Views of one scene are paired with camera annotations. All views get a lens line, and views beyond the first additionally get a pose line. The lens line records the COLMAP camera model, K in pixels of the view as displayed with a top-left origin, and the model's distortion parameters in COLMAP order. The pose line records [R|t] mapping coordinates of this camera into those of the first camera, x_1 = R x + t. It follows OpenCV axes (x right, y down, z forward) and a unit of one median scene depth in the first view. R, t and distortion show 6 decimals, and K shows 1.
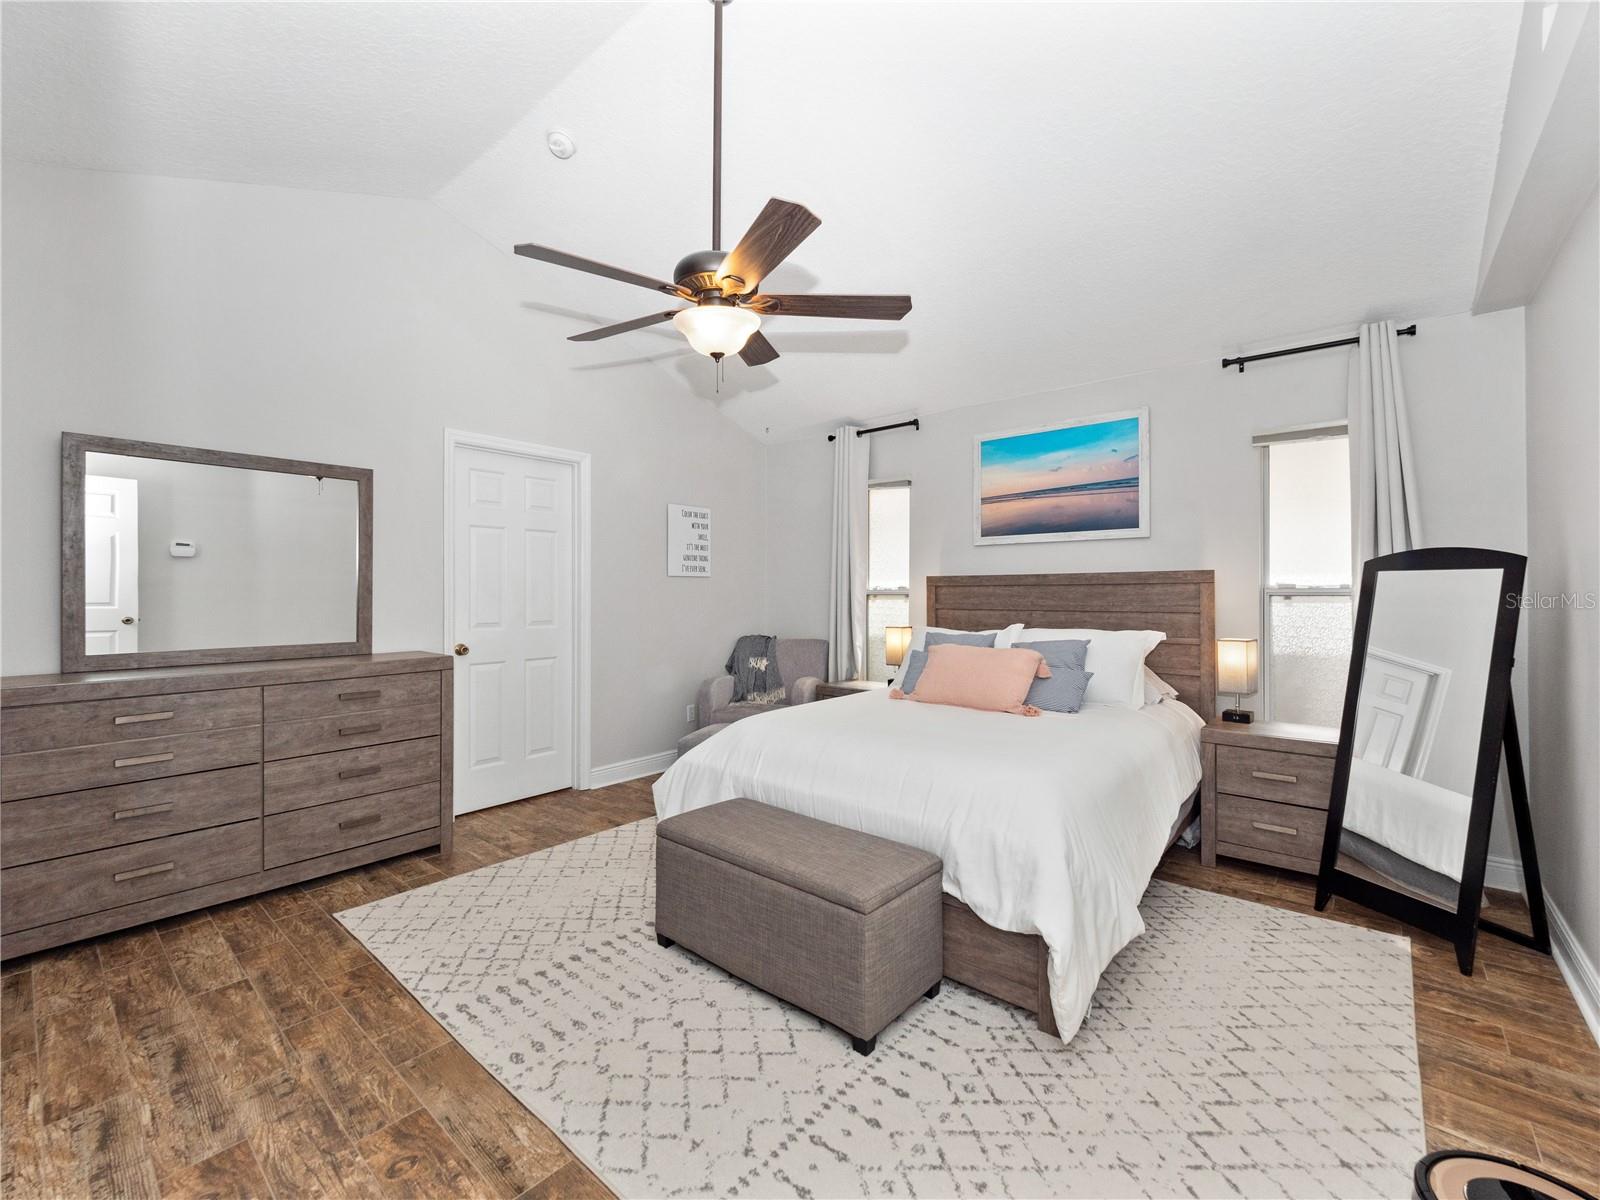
lens RADIAL K [[659.9, 0, 793.6], [0, 659.9, 602.7], [0, 0, 1]] dist [0.012244, -0.009263]
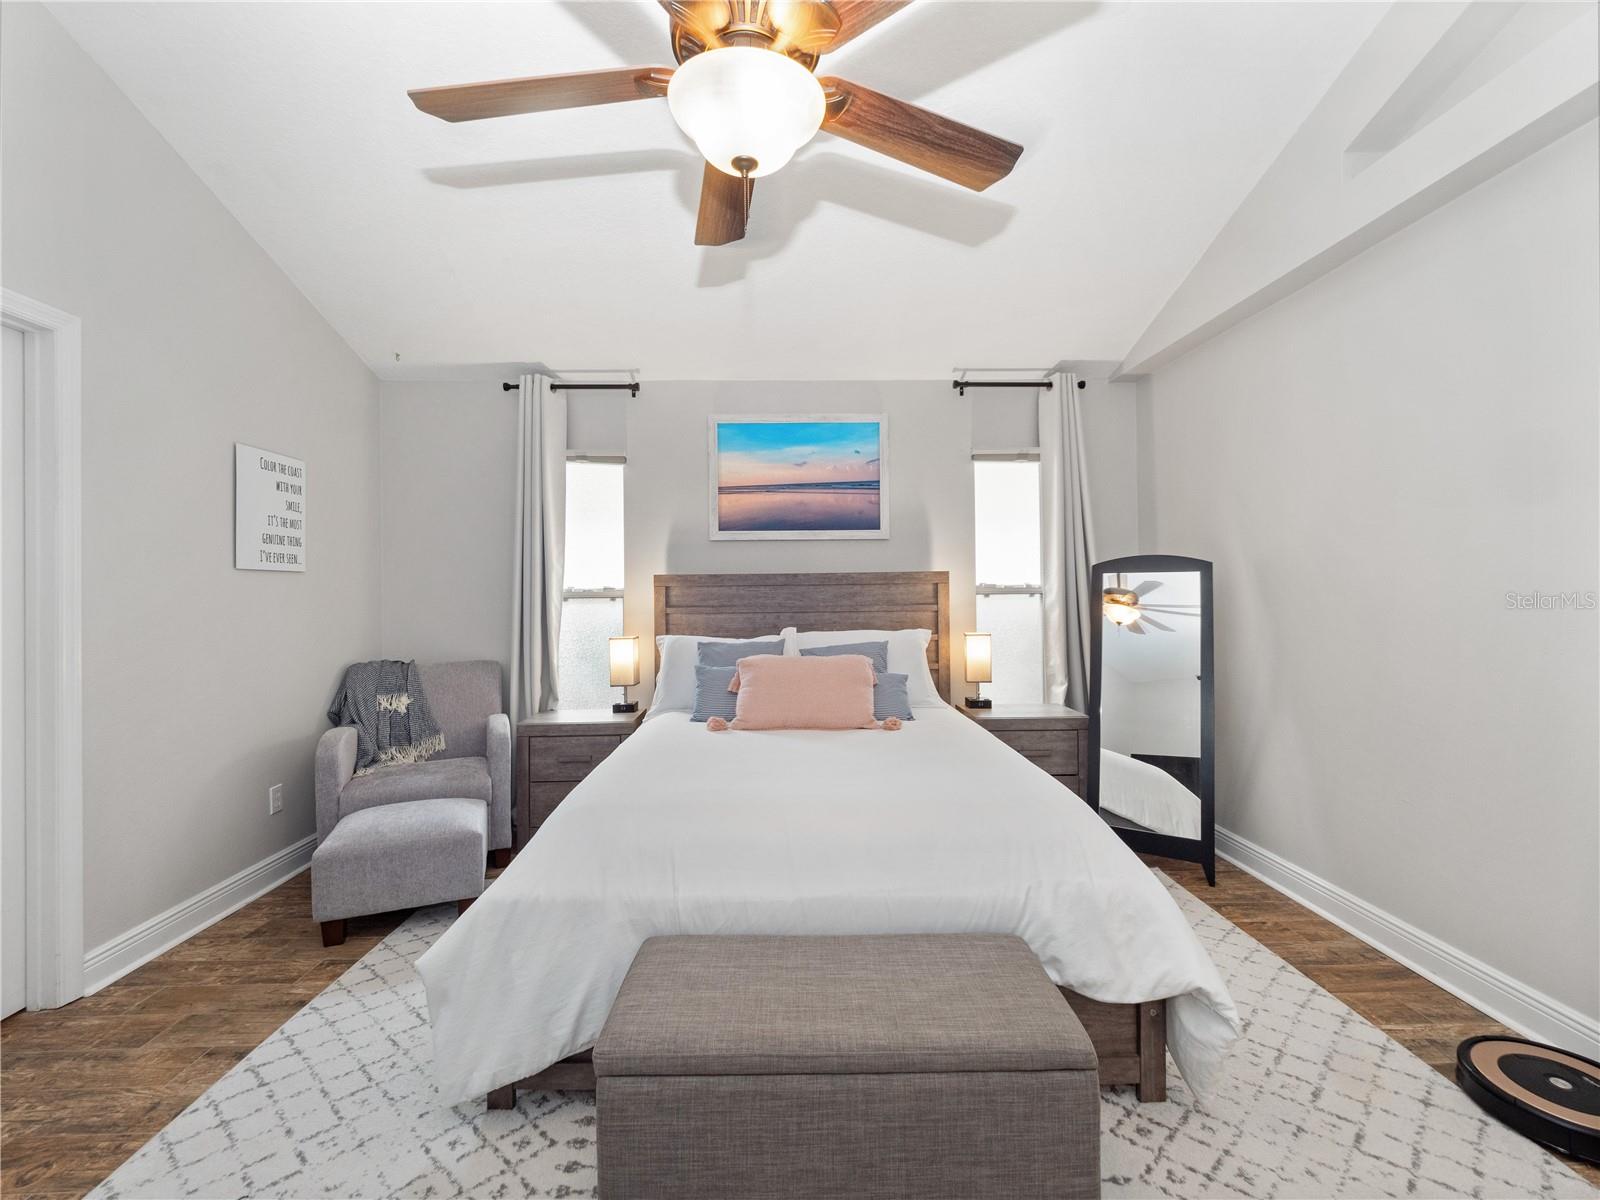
lens RADIAL K [[659.9, 0, 793.6], [0, 659.9, 602.7], [0, 0, 1]] dist [0.012244, -0.009263]
pose [[0.756922, -0.014888, 0.653335, -0.237712], [0.018616, 0.999826, 0.001217, -0.003335], [-0.653240, 0.011241, 0.757068, 0.294932]]
